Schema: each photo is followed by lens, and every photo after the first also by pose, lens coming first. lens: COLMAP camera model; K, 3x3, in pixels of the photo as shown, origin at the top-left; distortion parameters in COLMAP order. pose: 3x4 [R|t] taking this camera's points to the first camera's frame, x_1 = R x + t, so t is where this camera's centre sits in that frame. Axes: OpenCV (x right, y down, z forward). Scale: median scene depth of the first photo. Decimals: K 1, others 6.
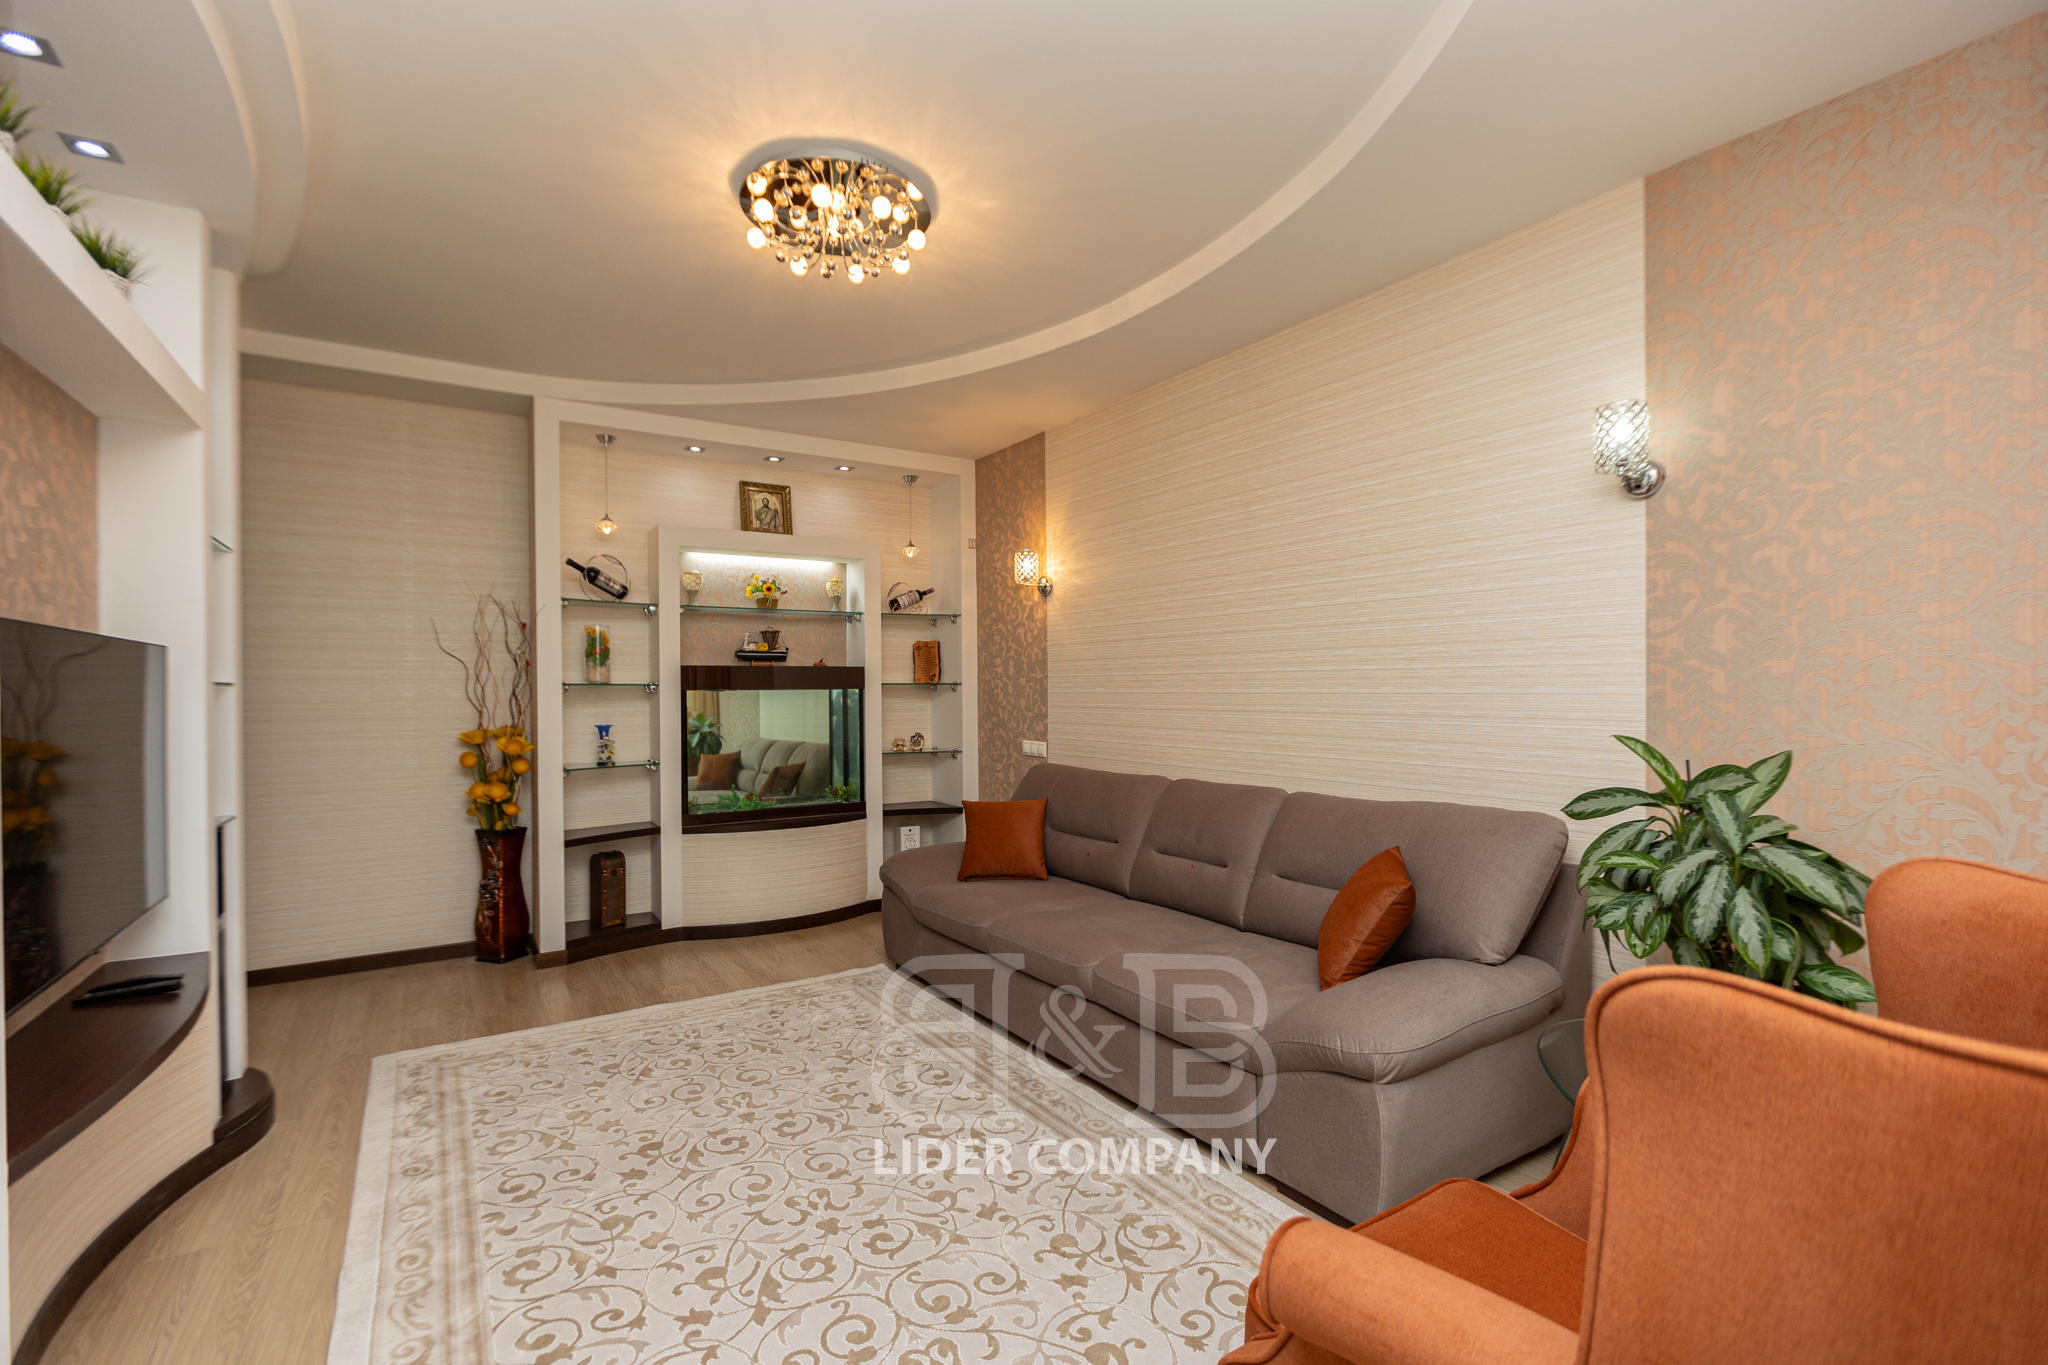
lens RADIAL K [[920.5, 0, 1002.7], [0, 920.5, 693.5], [0, 0, 1]] dist [-0.010967, -0.001367]
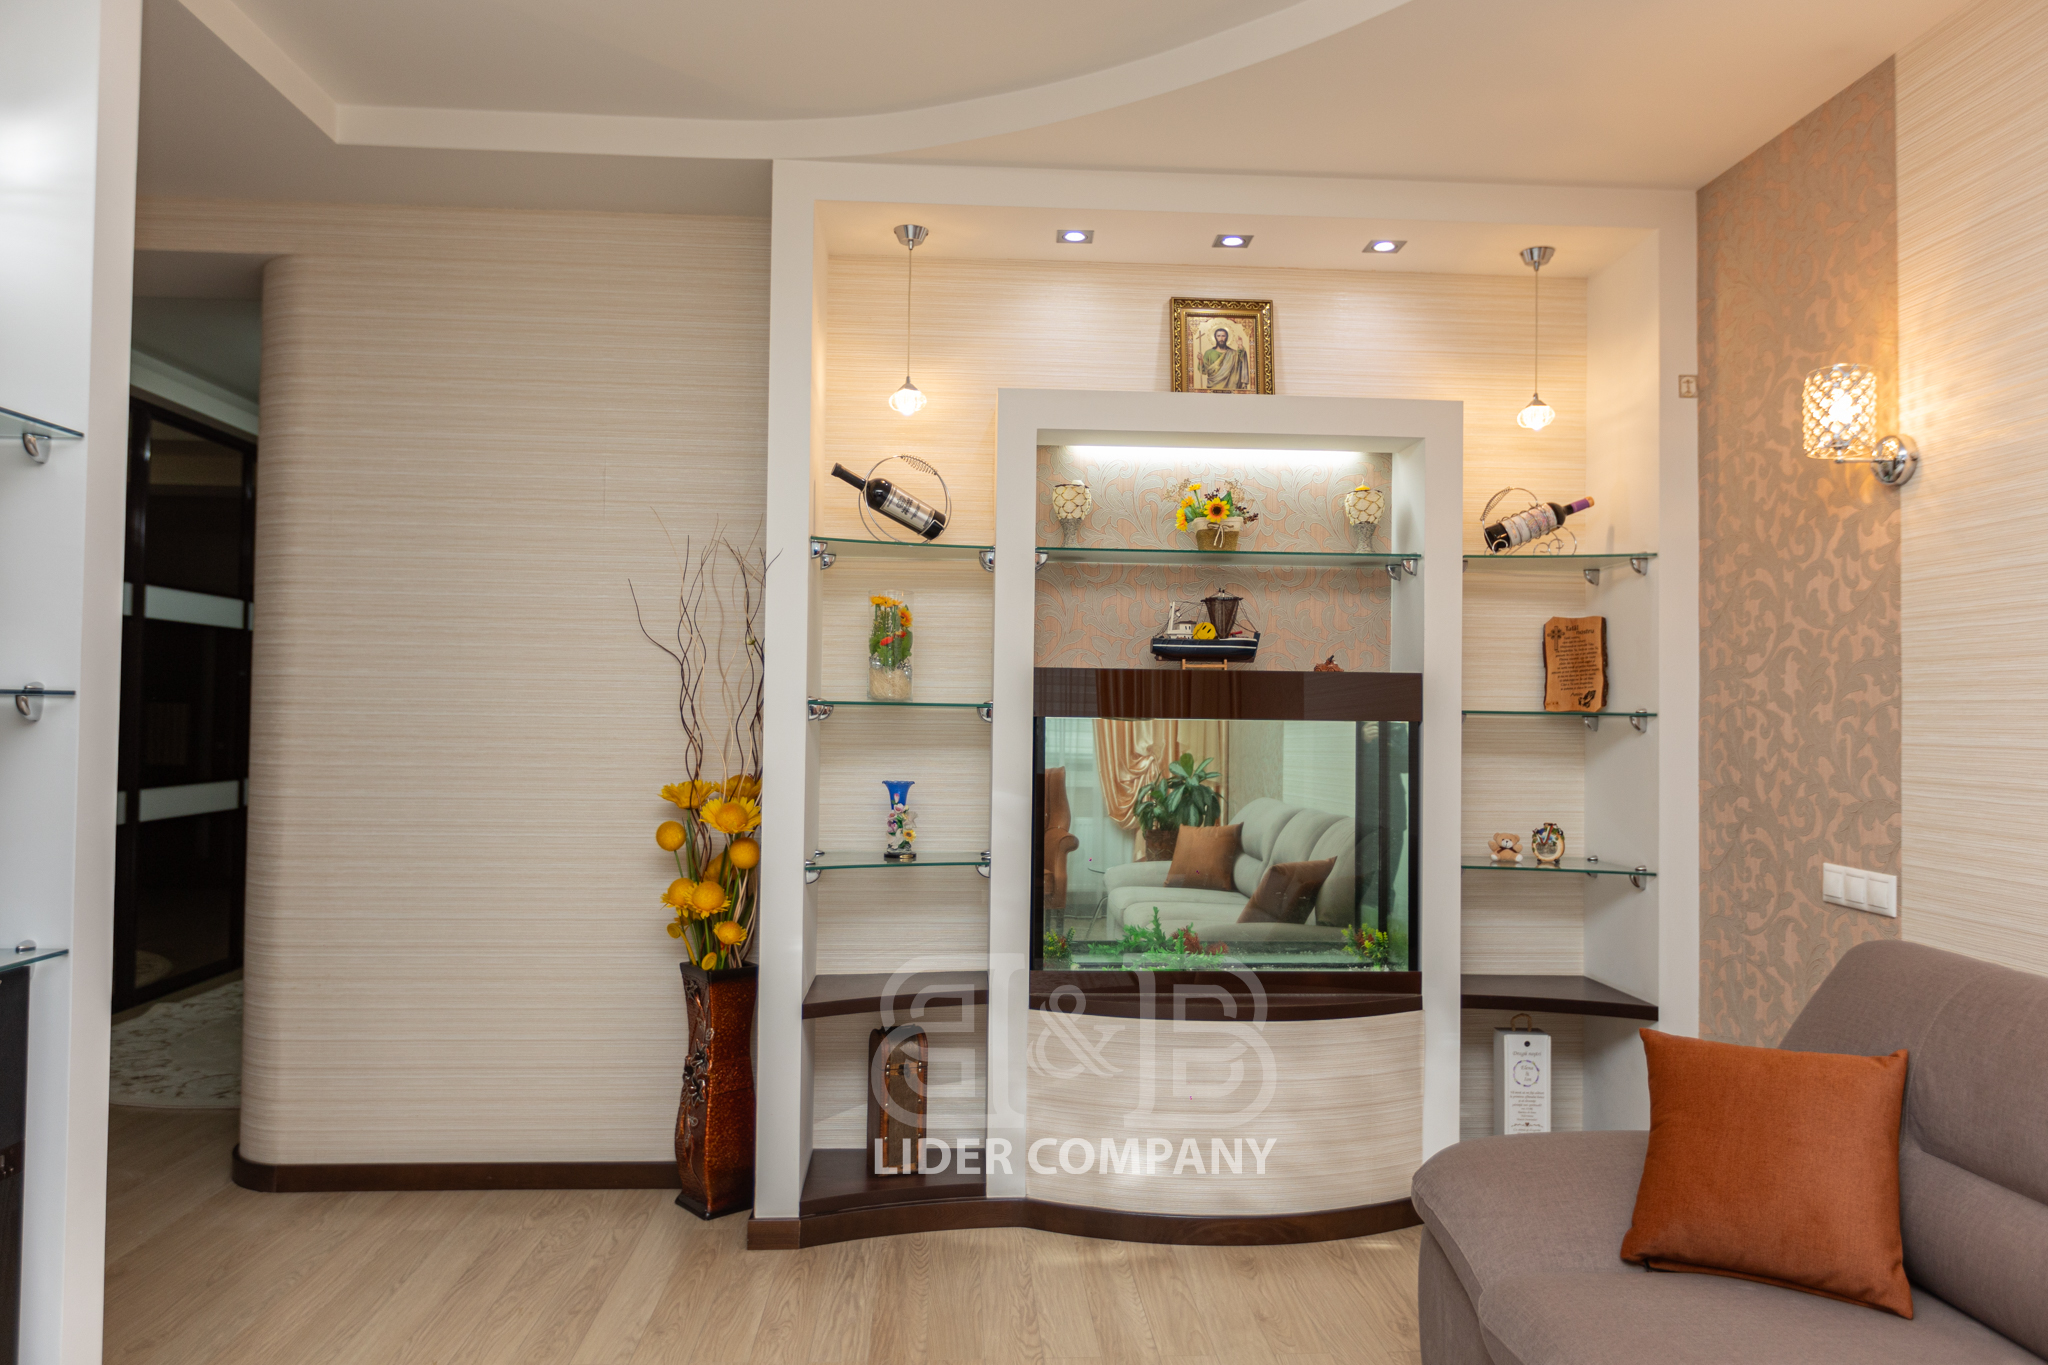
lens RADIAL K [[1390.1, 0, 1028.4], [0, 1390.1, 673.3], [0, 0, 1]] dist [0.003962, -0.004580]
pose [[0.881317, 0.005929, -0.472489, 0.003060], [-0.021438, 0.999393, -0.027448, -0.006632], [0.472039, 0.034320, 0.880909, 0.336281]]
